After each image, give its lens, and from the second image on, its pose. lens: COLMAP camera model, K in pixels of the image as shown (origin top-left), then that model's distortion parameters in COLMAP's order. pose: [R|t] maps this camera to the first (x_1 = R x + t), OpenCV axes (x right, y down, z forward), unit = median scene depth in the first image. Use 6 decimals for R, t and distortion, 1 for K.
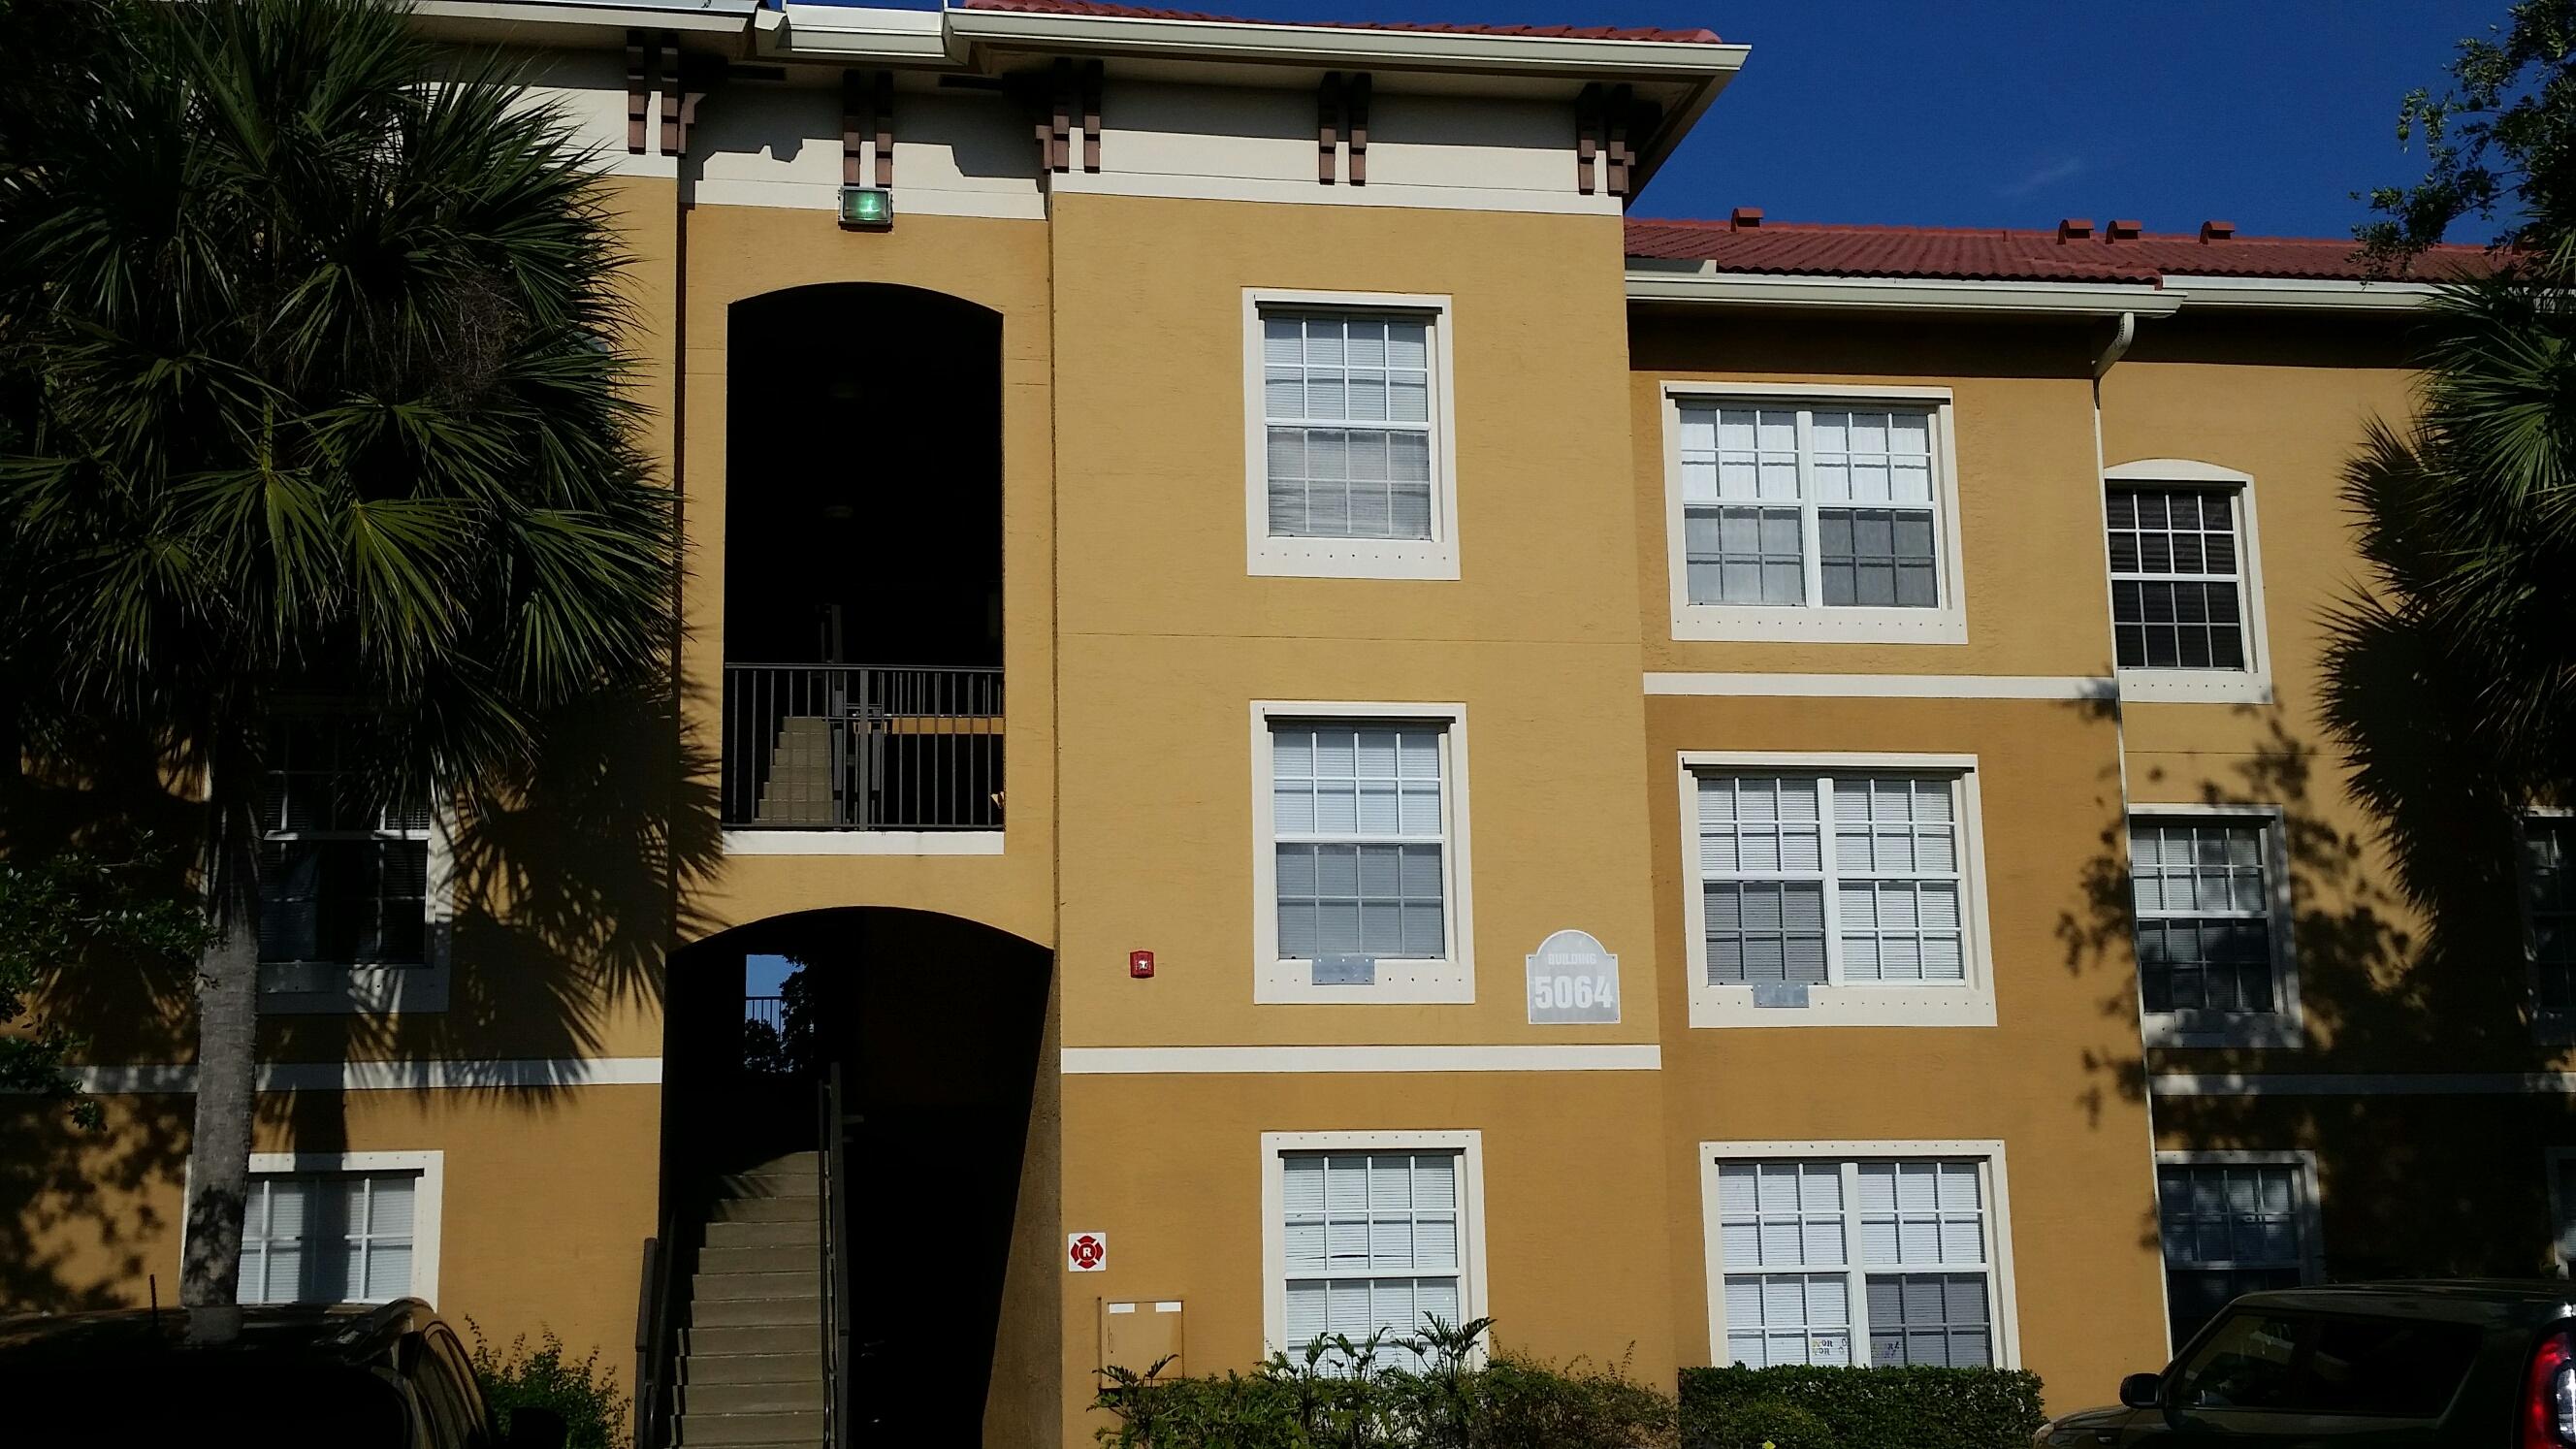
lens RADIAL K [[2863.5, 0, 1288.5], [0, 2863.5, 772.8], [0, 0, 1]] dist [0.105145, 0.007008]
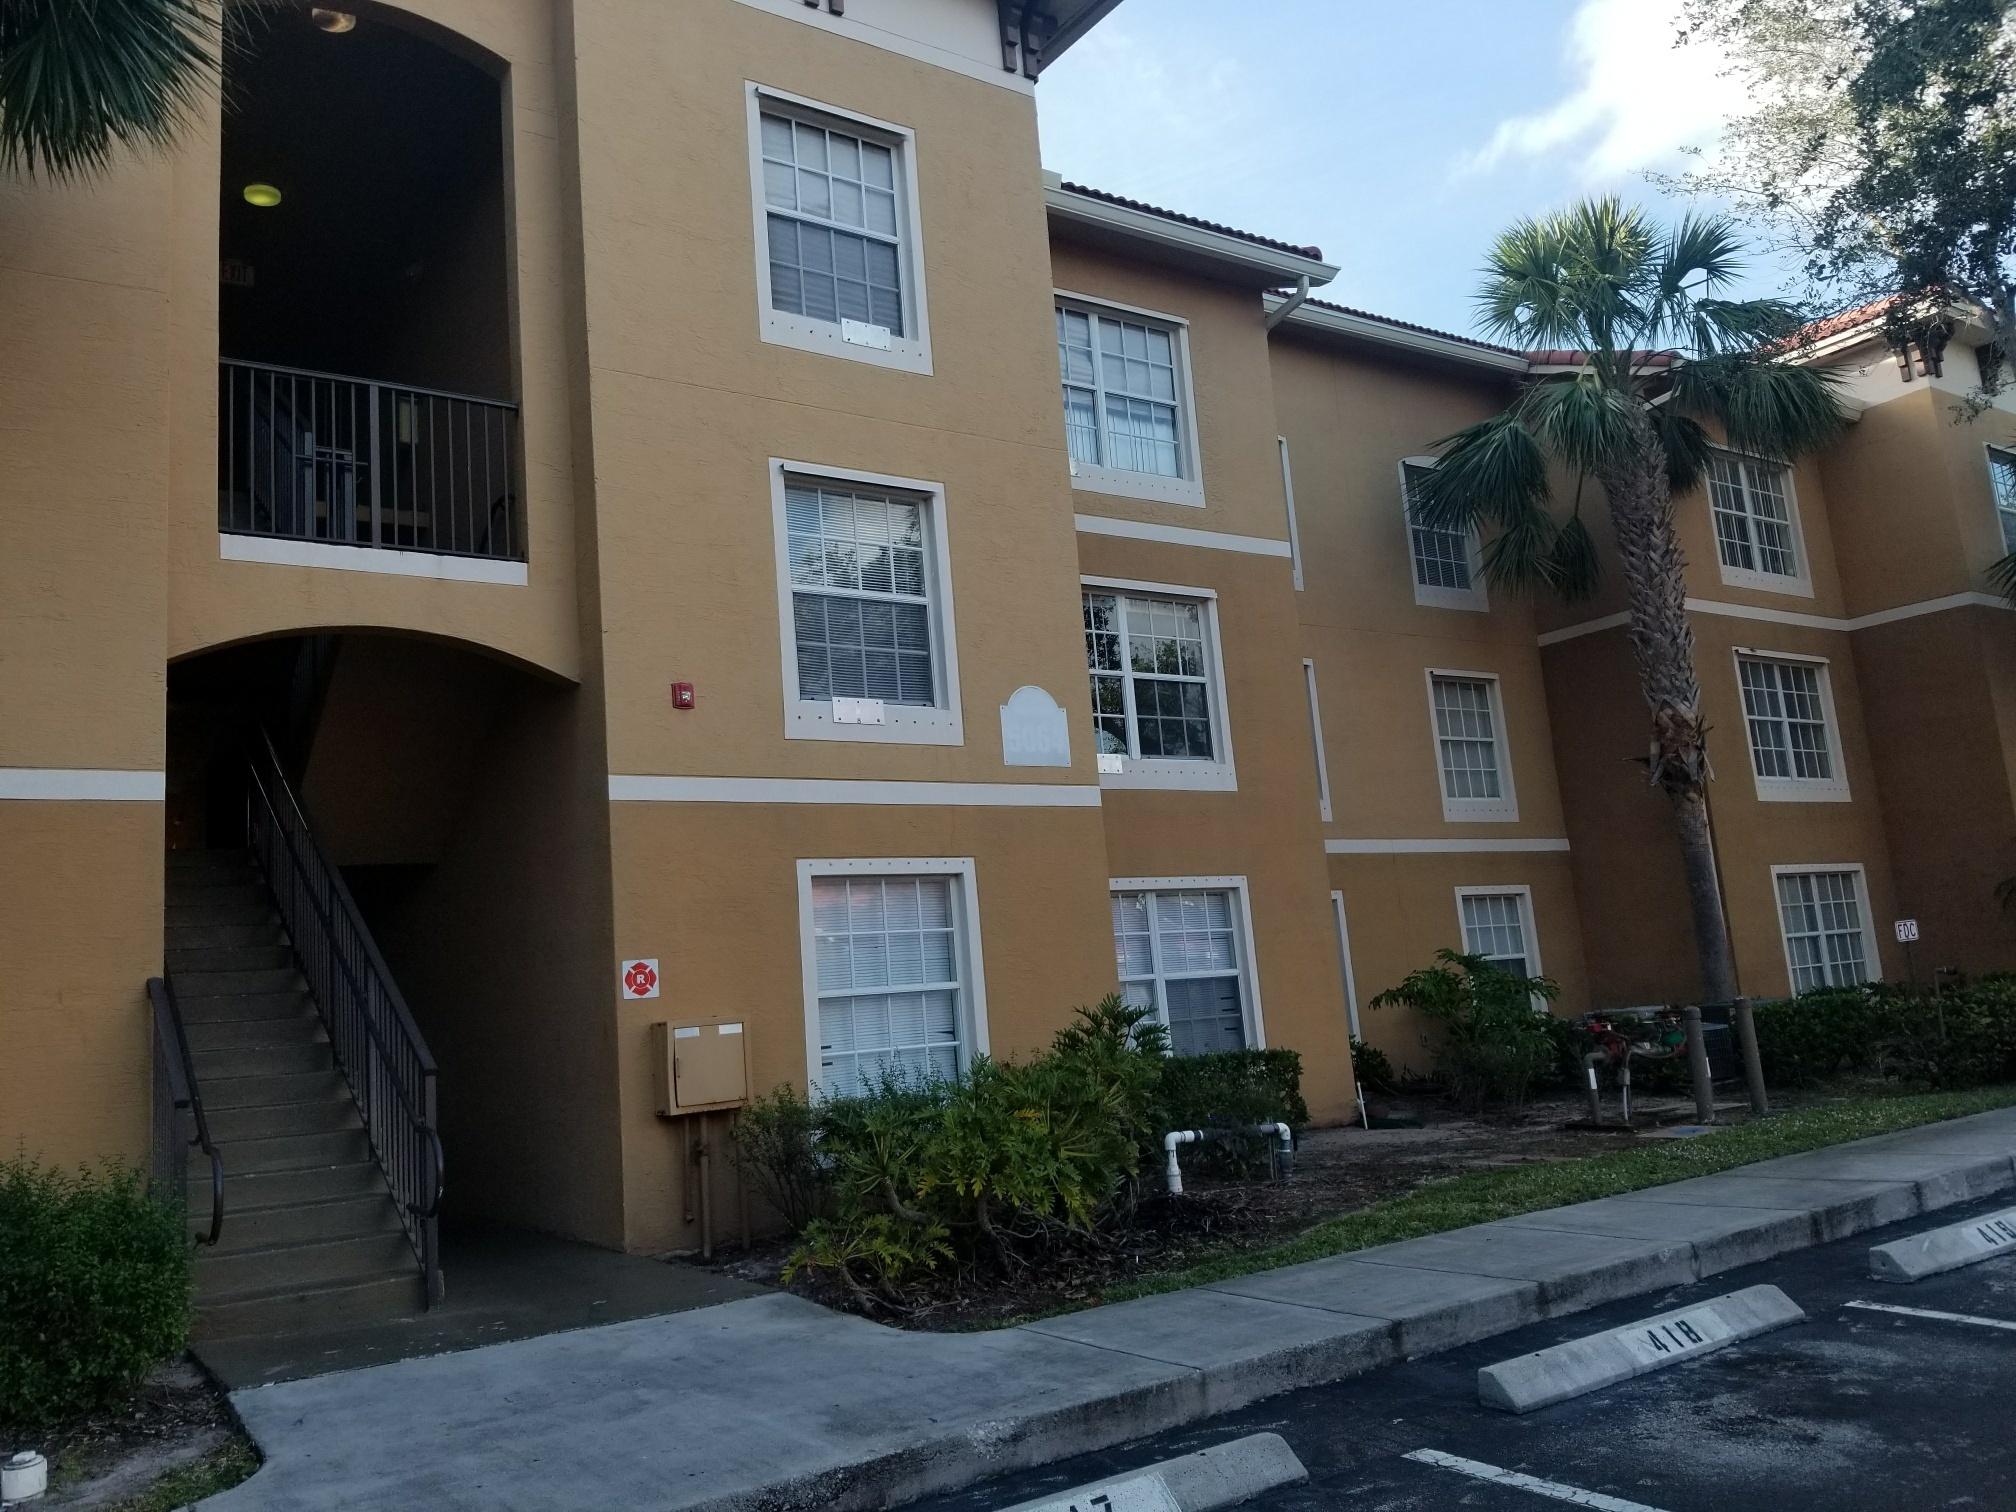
lens RADIAL K [[1564.9, 0, 954.2], [0, 1564.9, 754.2], [0, 0, 1]] dist [0.146899, -0.361306]
pose [[0.906839, 0.022050, 0.420899, -0.195287], [-0.021337, 0.999752, -0.006403, 0.087492], [-0.420936, -0.003174, 0.907085, 0.446473]]
